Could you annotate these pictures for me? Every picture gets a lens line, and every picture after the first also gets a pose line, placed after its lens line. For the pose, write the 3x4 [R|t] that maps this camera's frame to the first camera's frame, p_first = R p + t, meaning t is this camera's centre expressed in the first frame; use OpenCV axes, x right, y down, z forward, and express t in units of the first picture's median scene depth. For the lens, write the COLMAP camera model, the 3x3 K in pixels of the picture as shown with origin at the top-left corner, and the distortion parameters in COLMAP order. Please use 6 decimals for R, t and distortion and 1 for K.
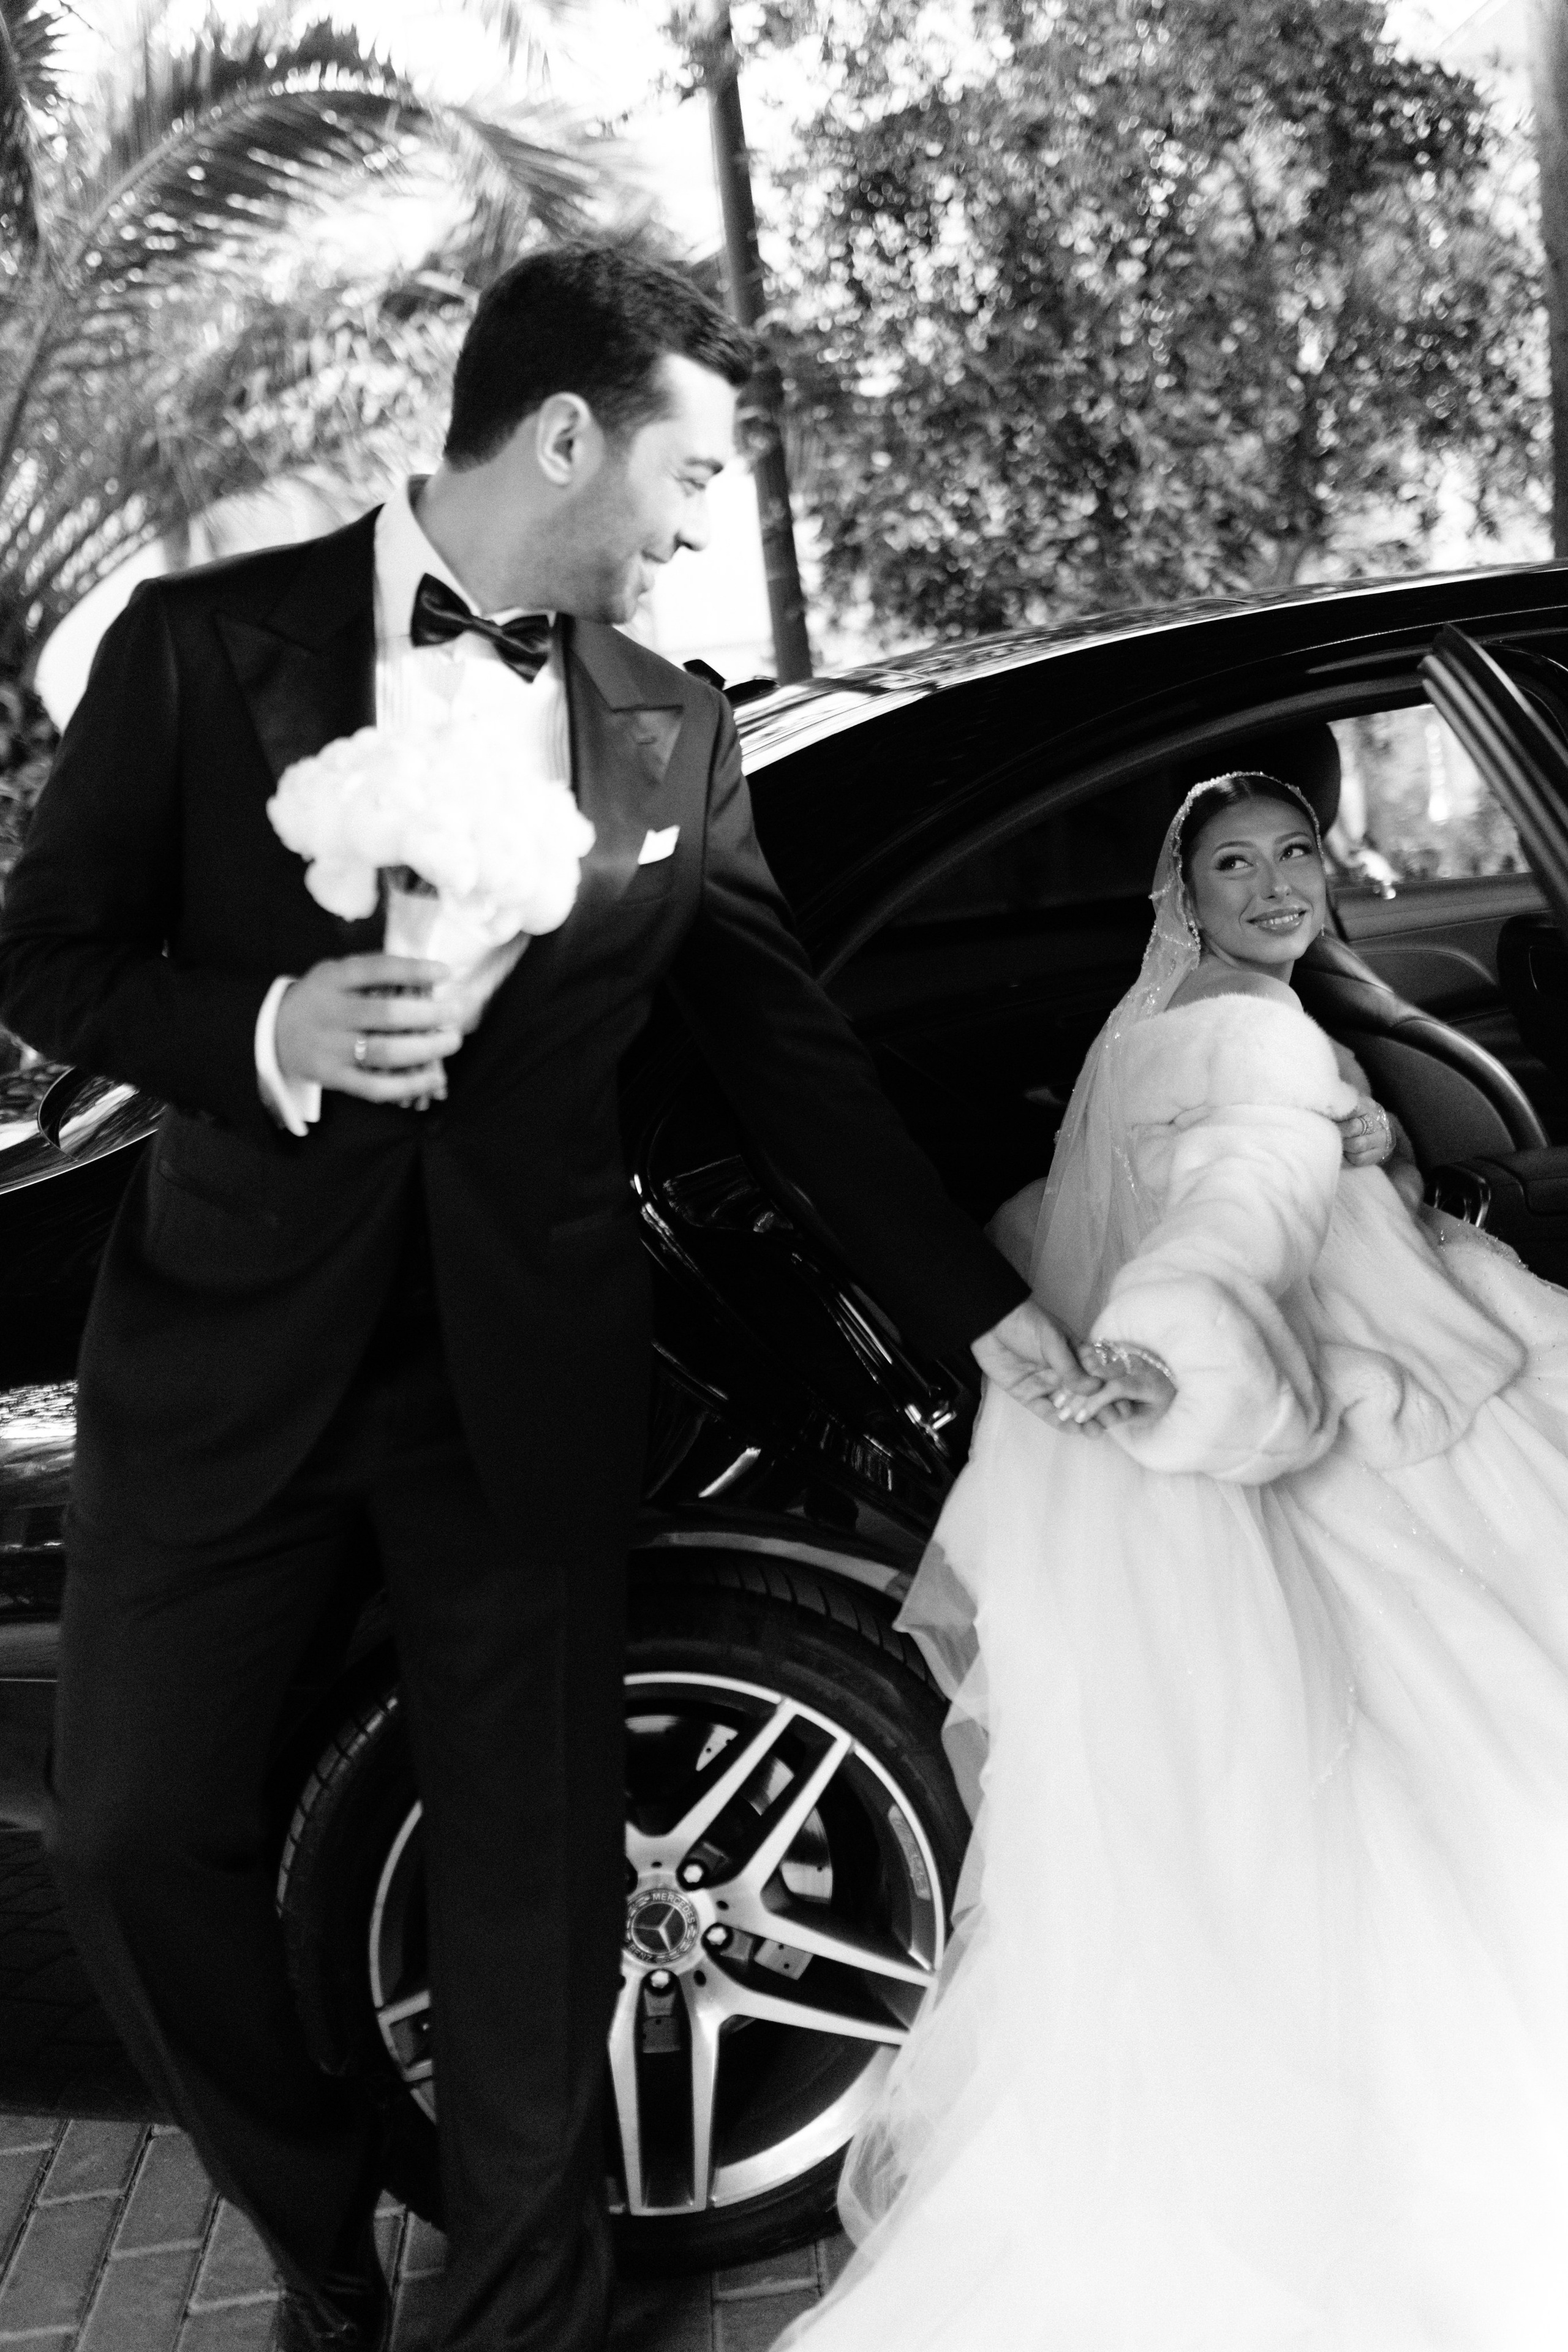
lens RADIAL K [[2195.8, 0, 784.0], [0, 2195.8, 1176.0], [0, 0, 1]] dist [-0.021767, 0.012169]
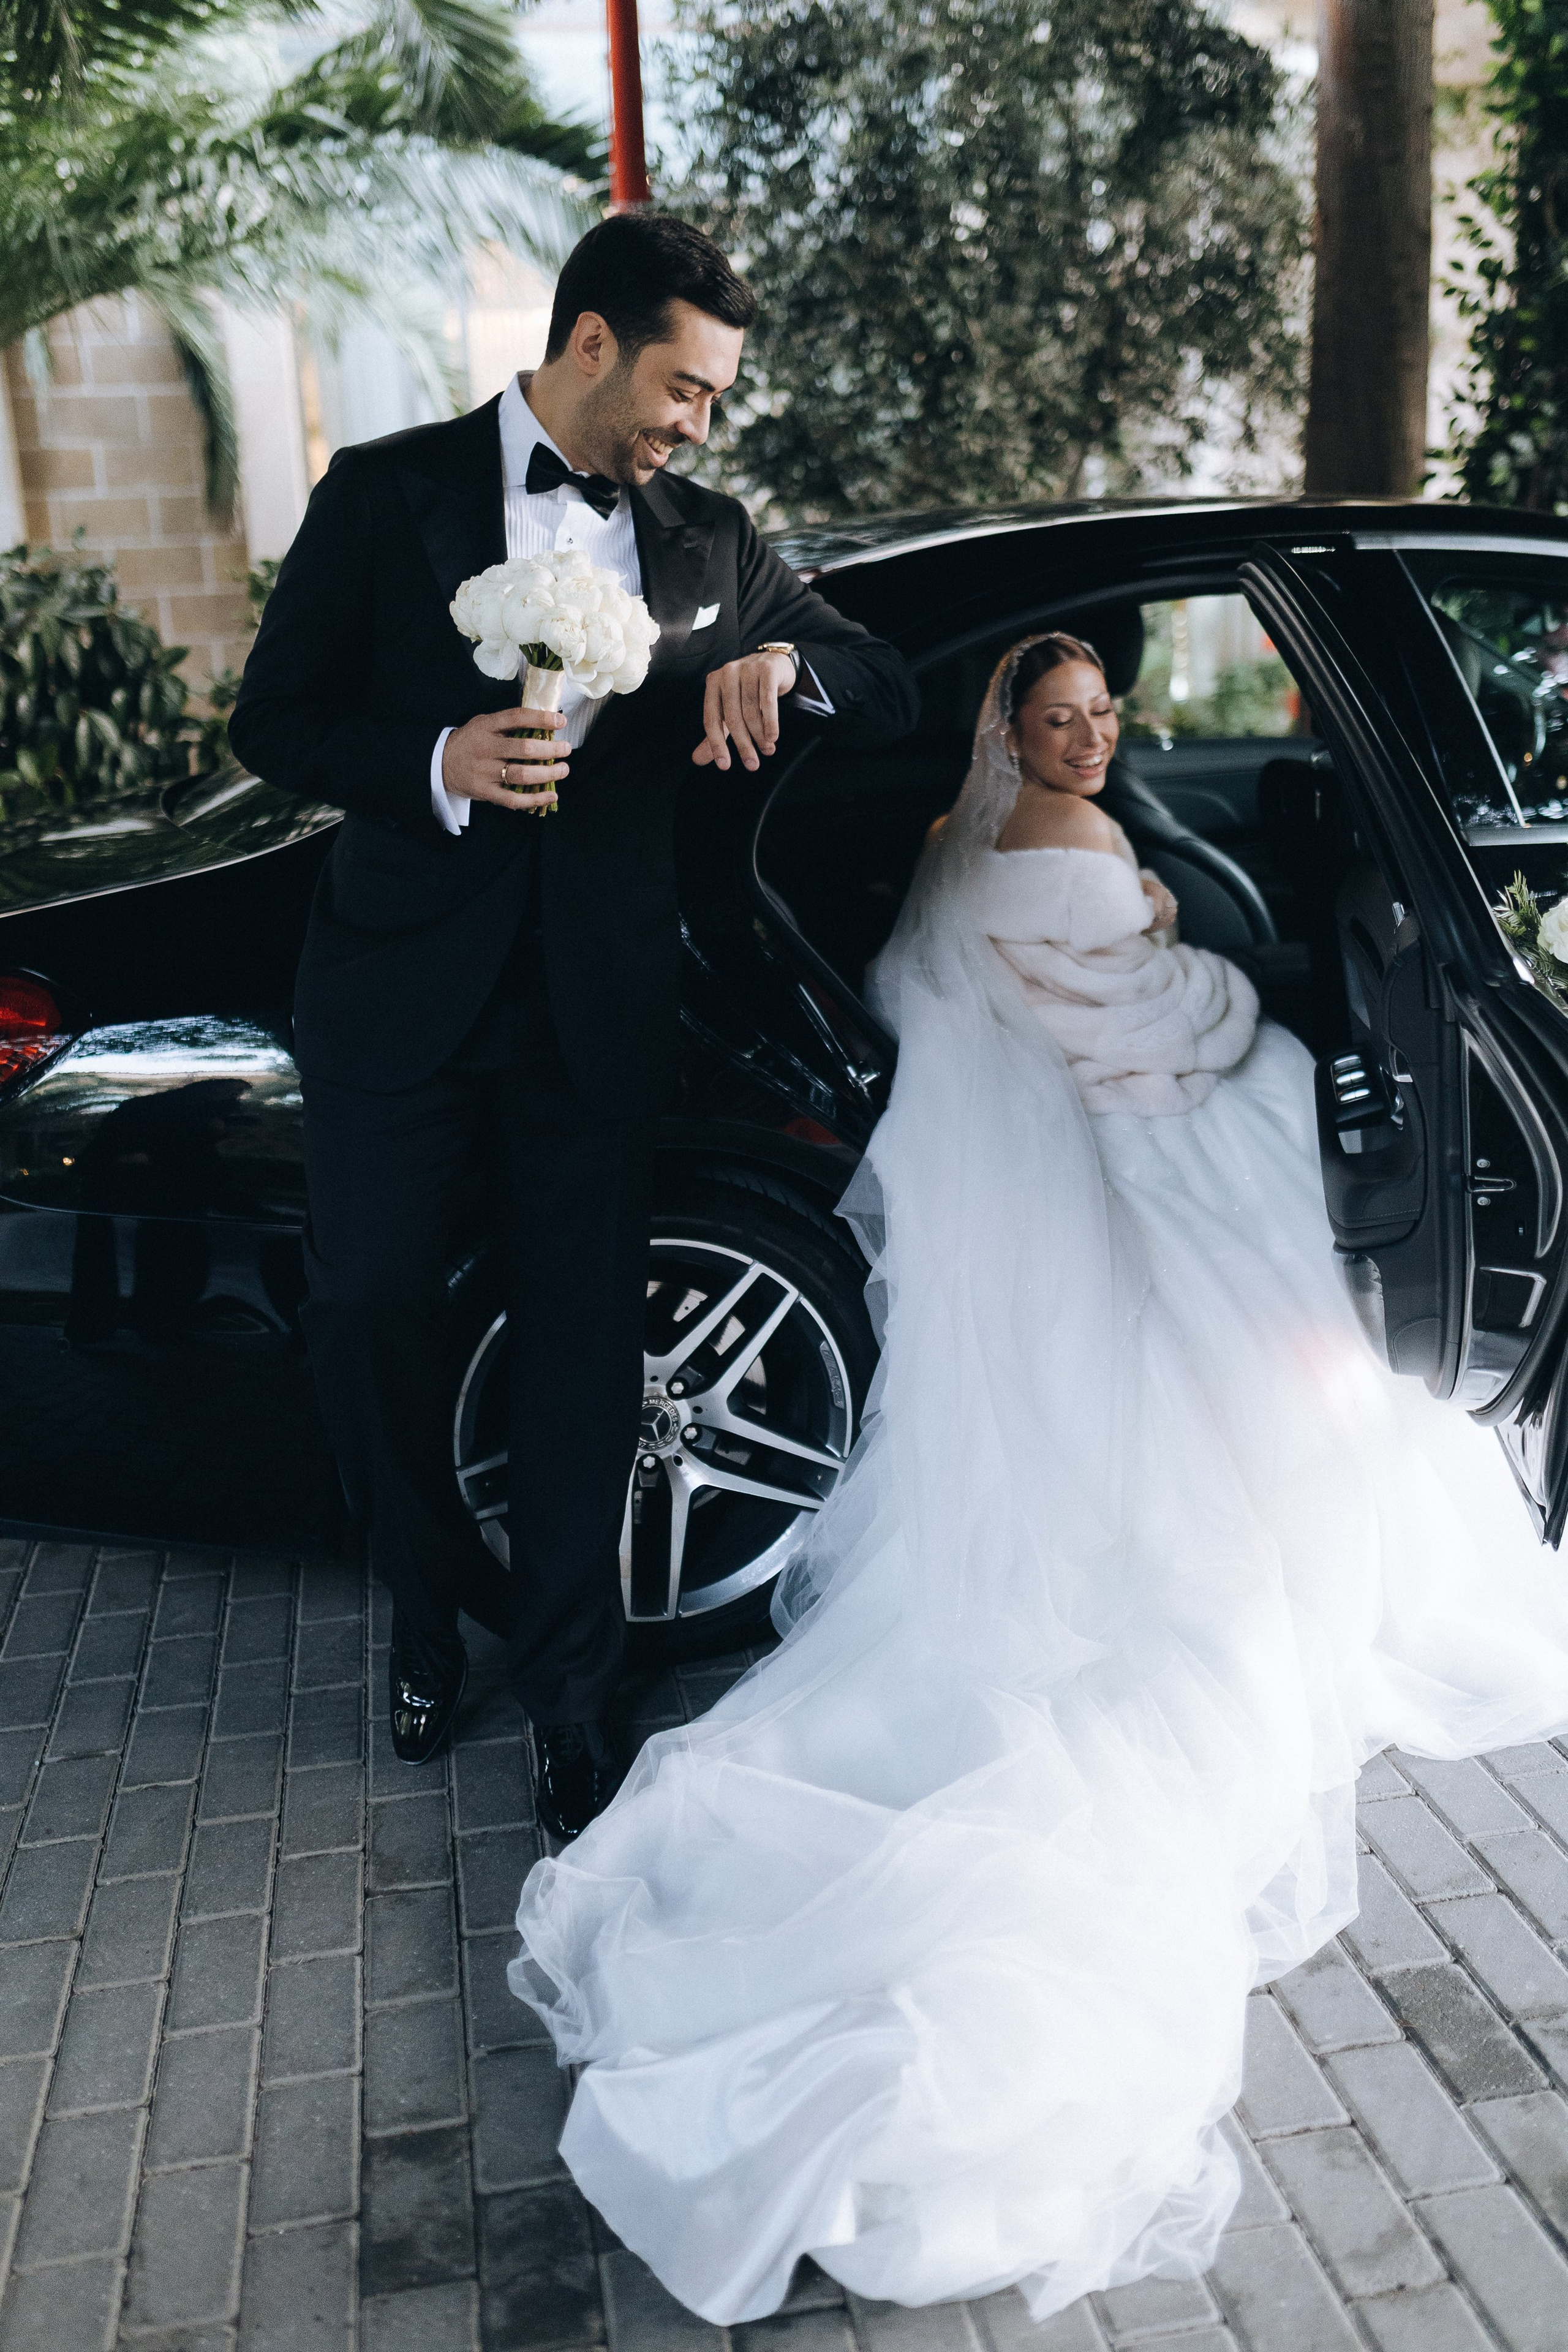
lens RADIAL K [[2159.7, 0, 784.0], [0, 2159.7, 1176.0], [0, 0, 1]] dist [0.008711, -0.004774]
pose [[0.989527, 0.050662, 0.135164, -0.148600], [-0.059857, 0.996098, 0.064853, 0.077324], [-0.131351, -0.072264, 0.988699, -0.331720]]
